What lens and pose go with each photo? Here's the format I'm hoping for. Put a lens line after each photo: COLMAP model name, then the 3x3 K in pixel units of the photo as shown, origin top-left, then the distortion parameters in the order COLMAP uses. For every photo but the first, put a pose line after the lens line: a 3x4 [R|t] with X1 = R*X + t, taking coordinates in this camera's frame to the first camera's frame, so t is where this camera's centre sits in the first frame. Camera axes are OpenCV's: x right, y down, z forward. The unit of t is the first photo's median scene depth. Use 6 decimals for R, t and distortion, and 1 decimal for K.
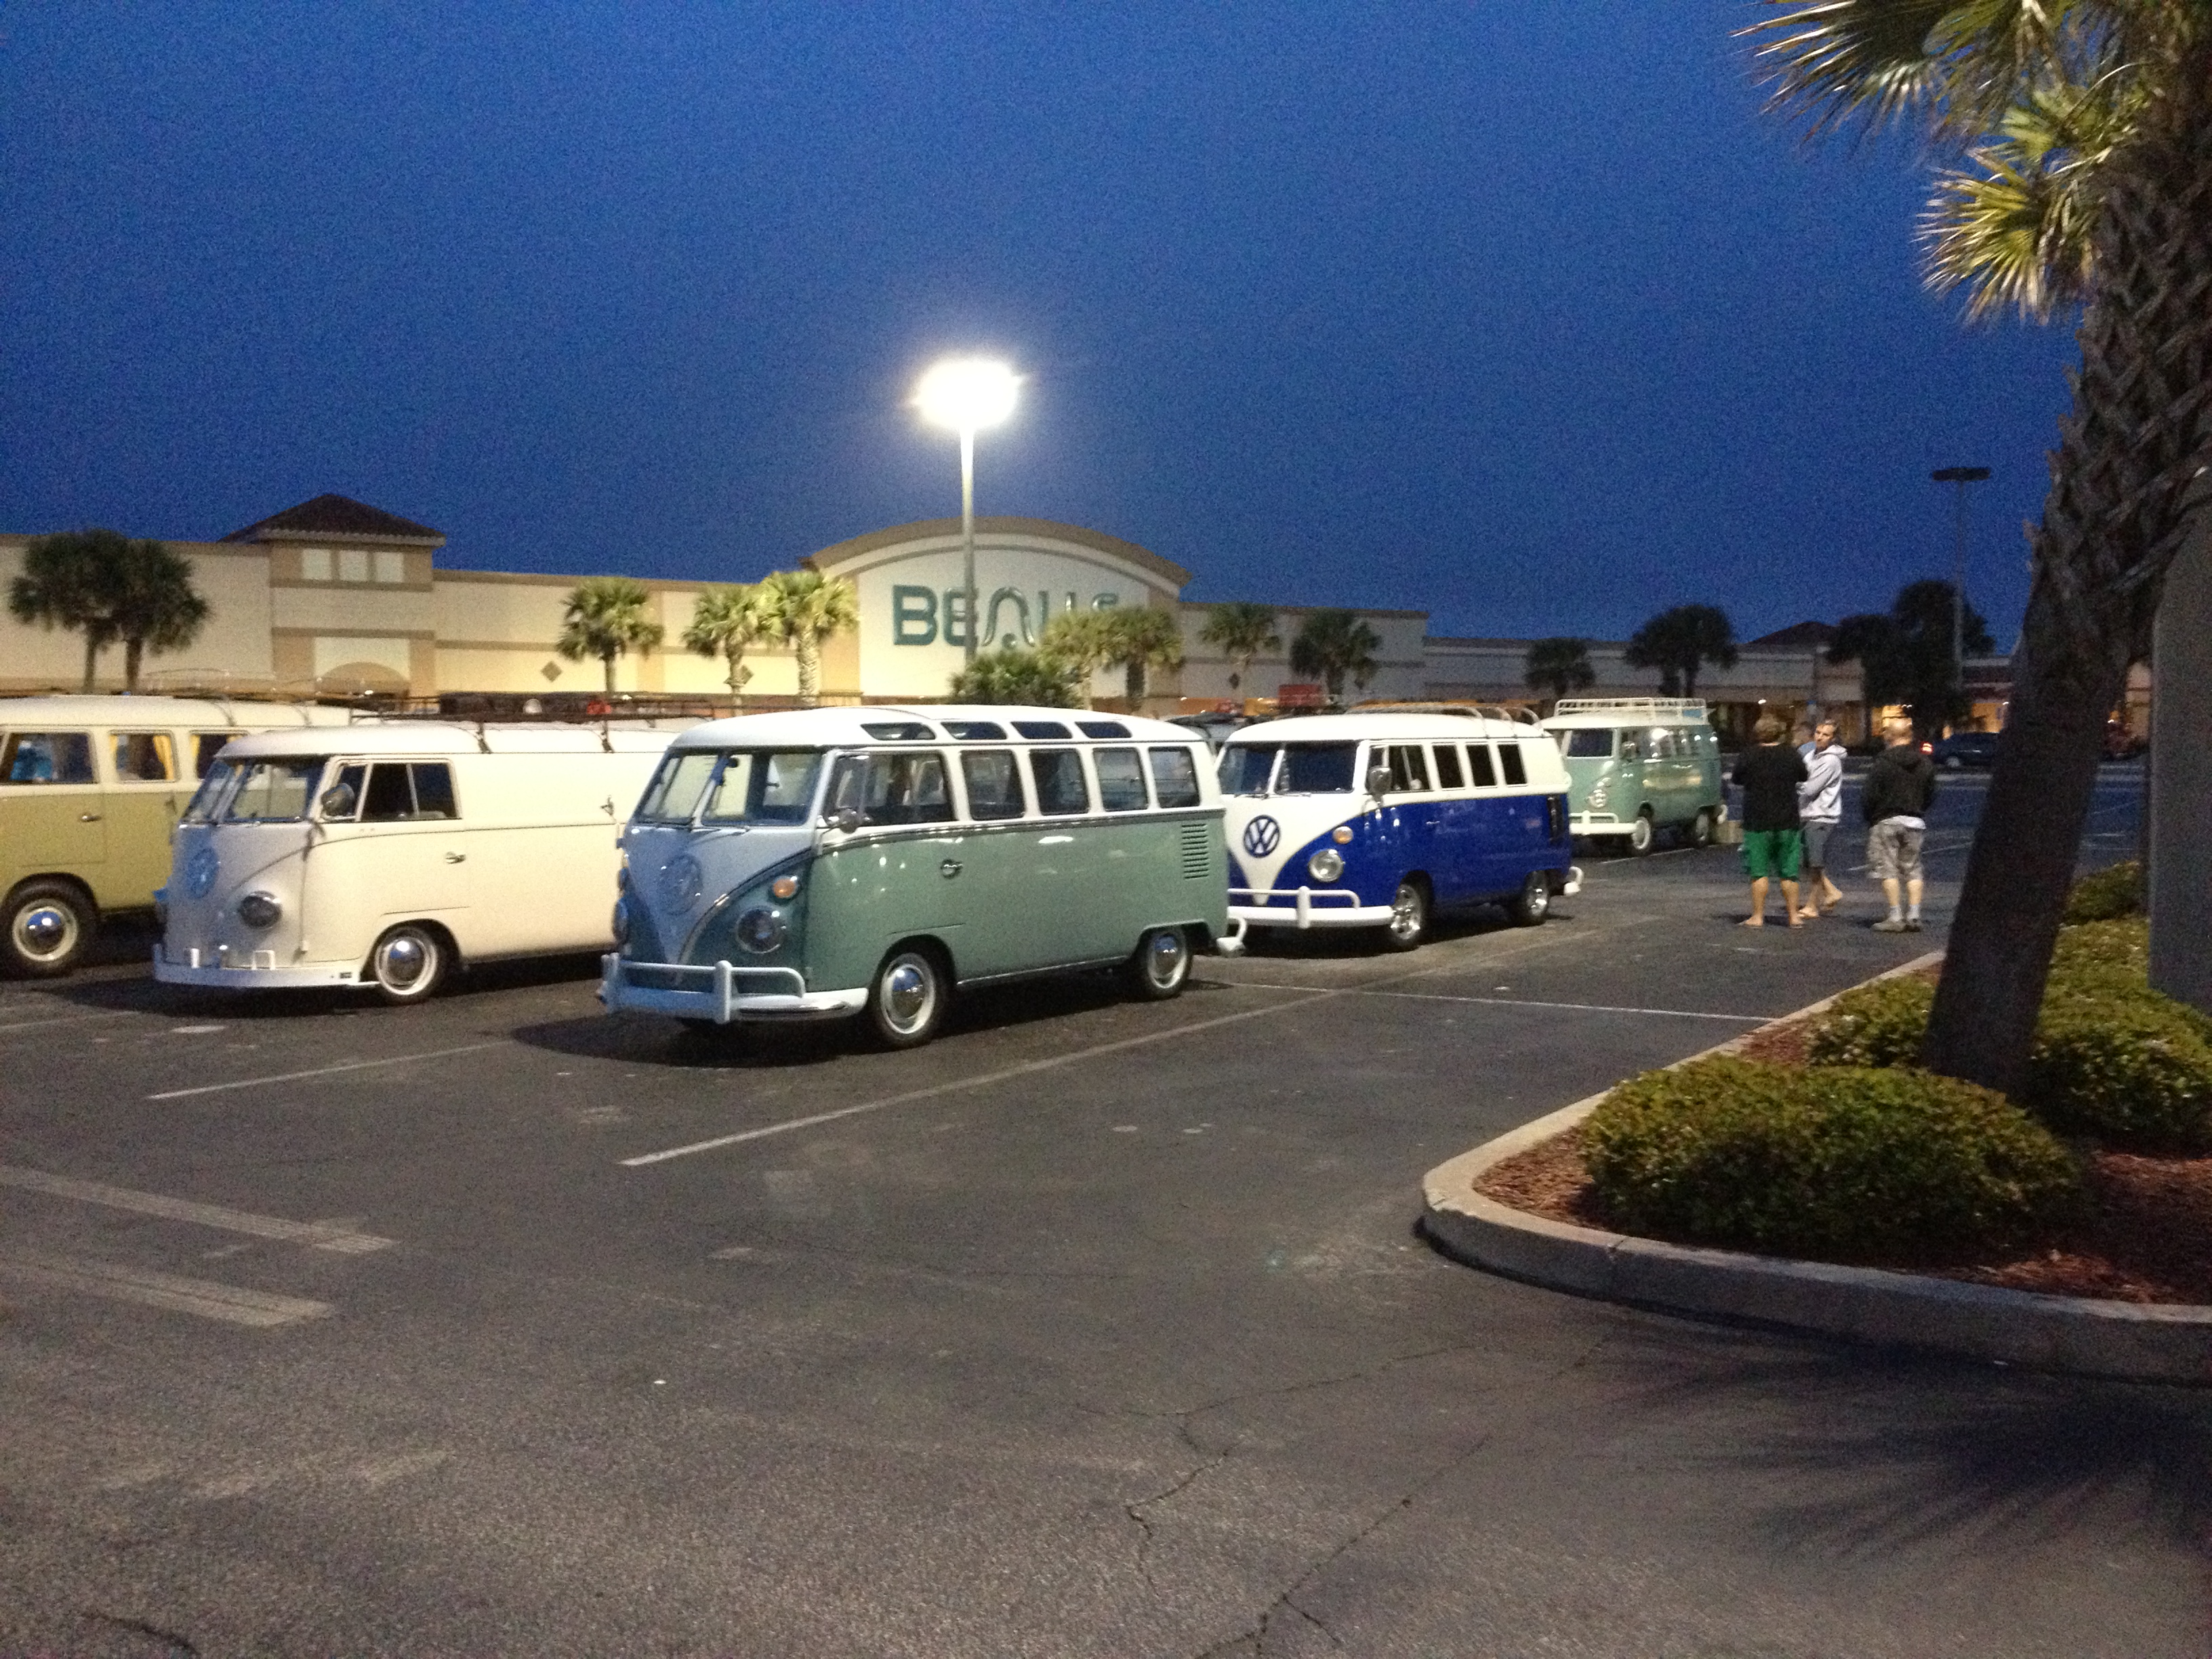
lens RADIAL K [[2072.2, 0, 1106.0], [0, 2072.2, 829.5], [0, 0, 1]] dist [0.146051, -0.315456]
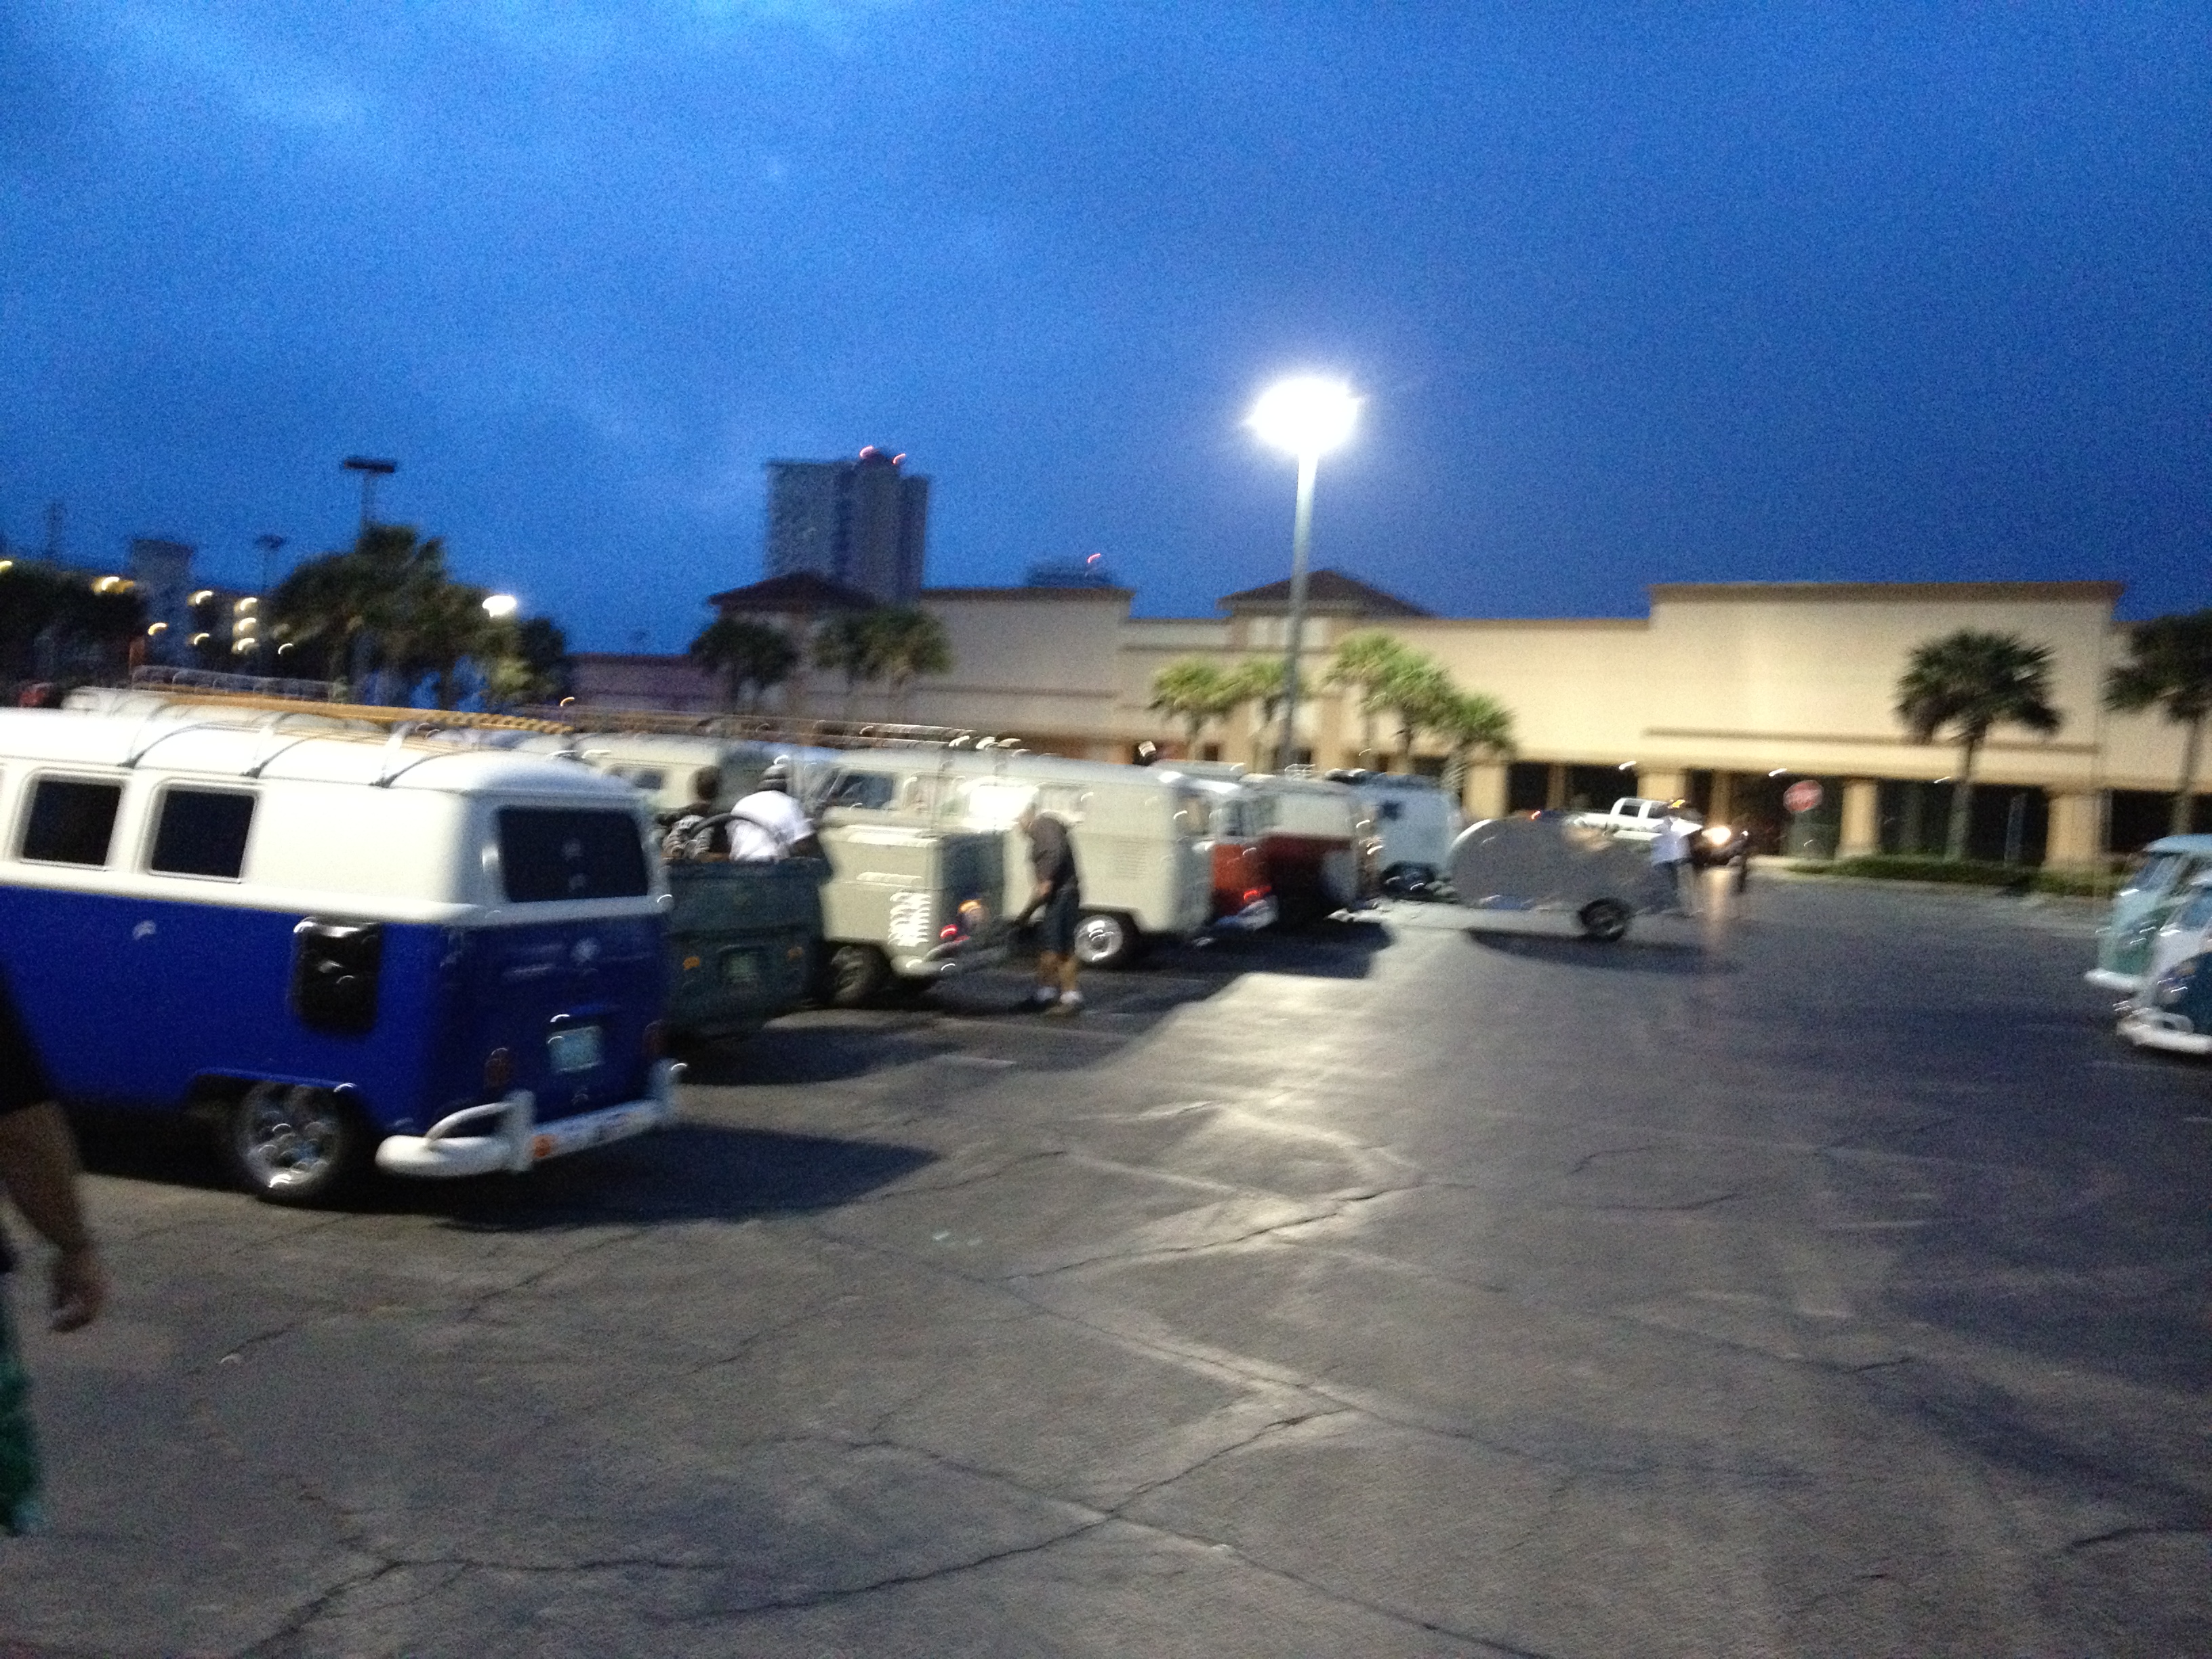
lens RADIAL K [[2072.2, 0, 1106.0], [0, 2072.2, 829.5], [0, 0, 1]] dist [0.146051, -0.315456]
pose [[0.305950, 0.051524, -0.950652, 0.896227], [-0.109005, 0.993864, 0.018785, -0.079950], [0.945787, 0.097879, 0.309689, 1.338931]]
